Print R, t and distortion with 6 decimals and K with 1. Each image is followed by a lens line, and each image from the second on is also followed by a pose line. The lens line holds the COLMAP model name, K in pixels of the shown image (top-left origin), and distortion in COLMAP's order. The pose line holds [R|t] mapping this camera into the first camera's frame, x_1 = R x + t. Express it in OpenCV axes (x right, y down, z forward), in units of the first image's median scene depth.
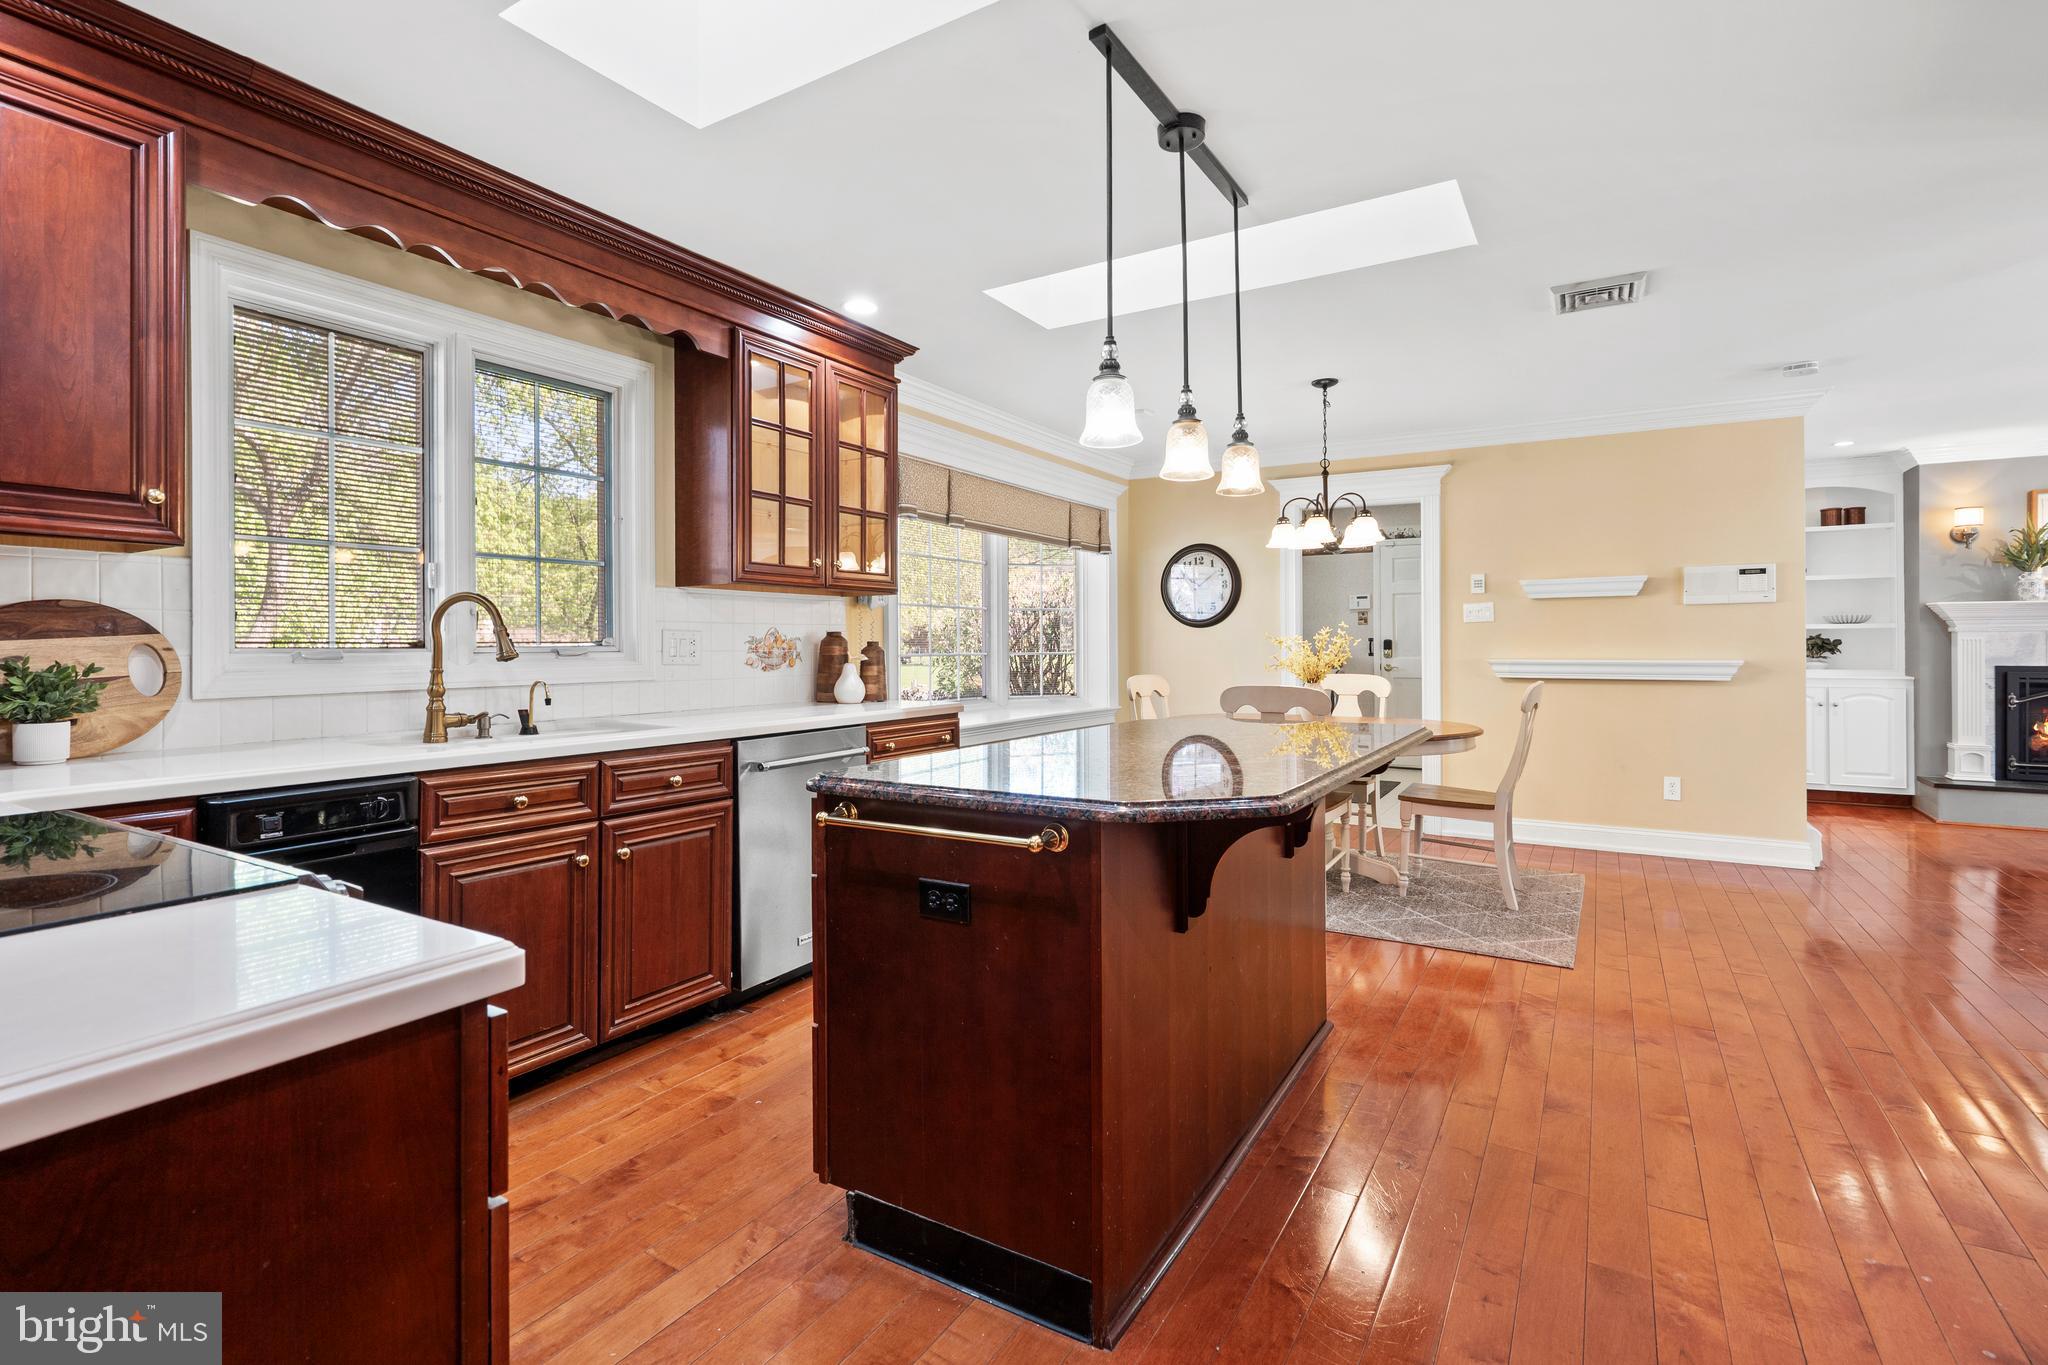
lens RADIAL K [[954.8, 0, 1014.2], [0, 954.8, 645.2], [0, 0, 1]] dist [-0.000624, 0.000866]
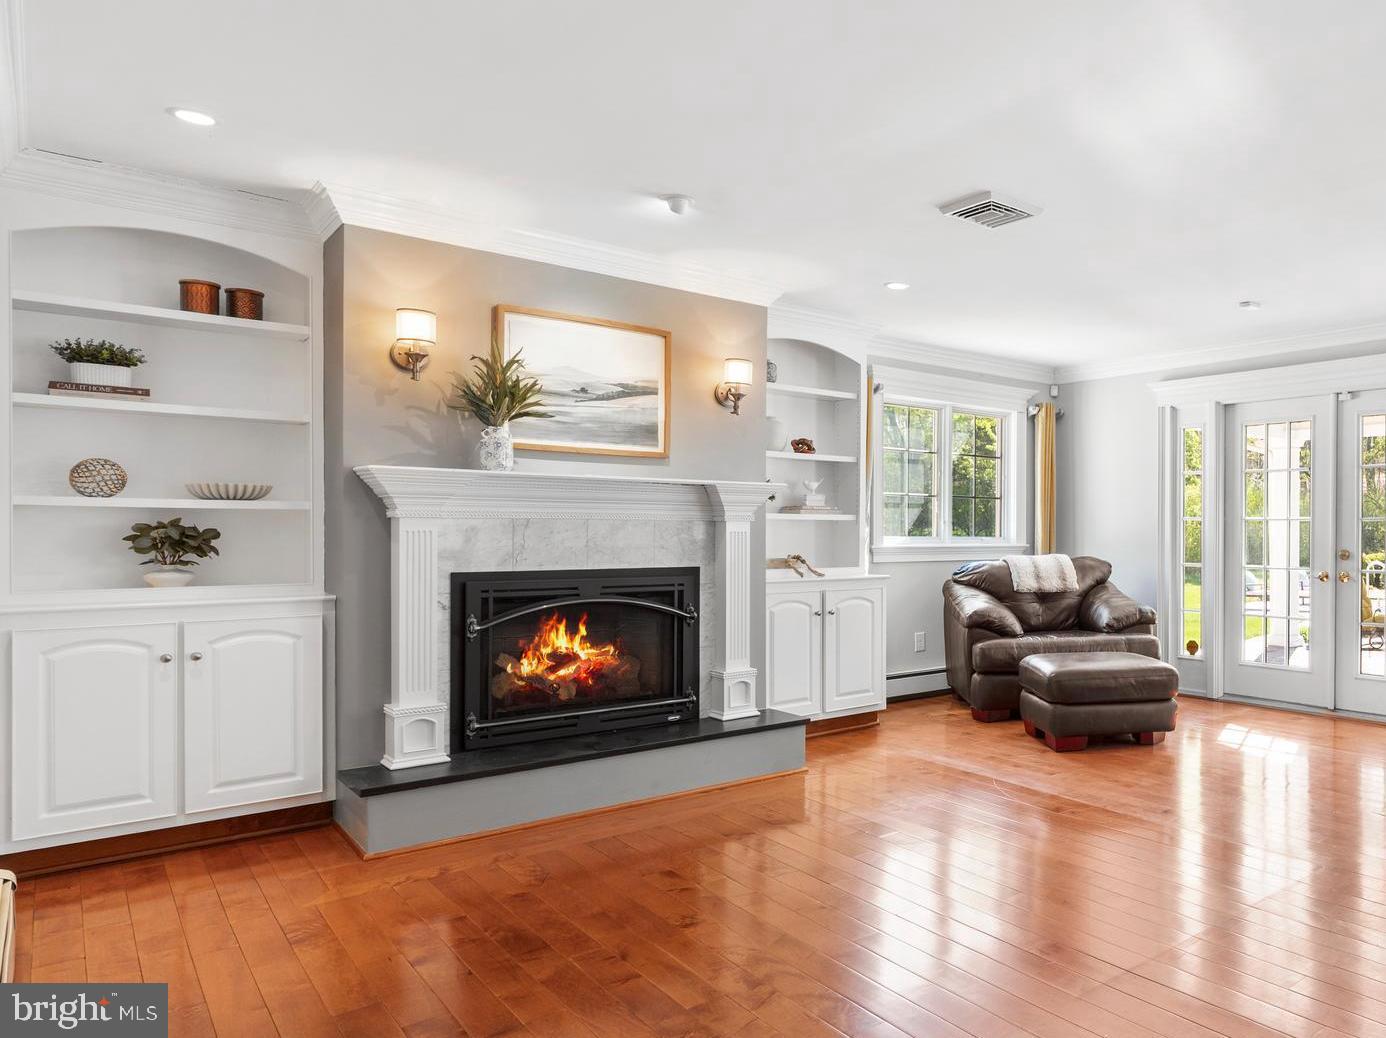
lens RADIAL K [[949.6, 0, 1017.9], [0, 949.6, 536.6], [0, 0, 1]] dist [0.002330, -0.001683]
pose [[0.231645, -0.000361, 0.972800, 0.757064], [-0.004950, 0.999987, 0.001550, -0.007771], [-0.972788, -0.005175, 0.231640, 0.737400]]
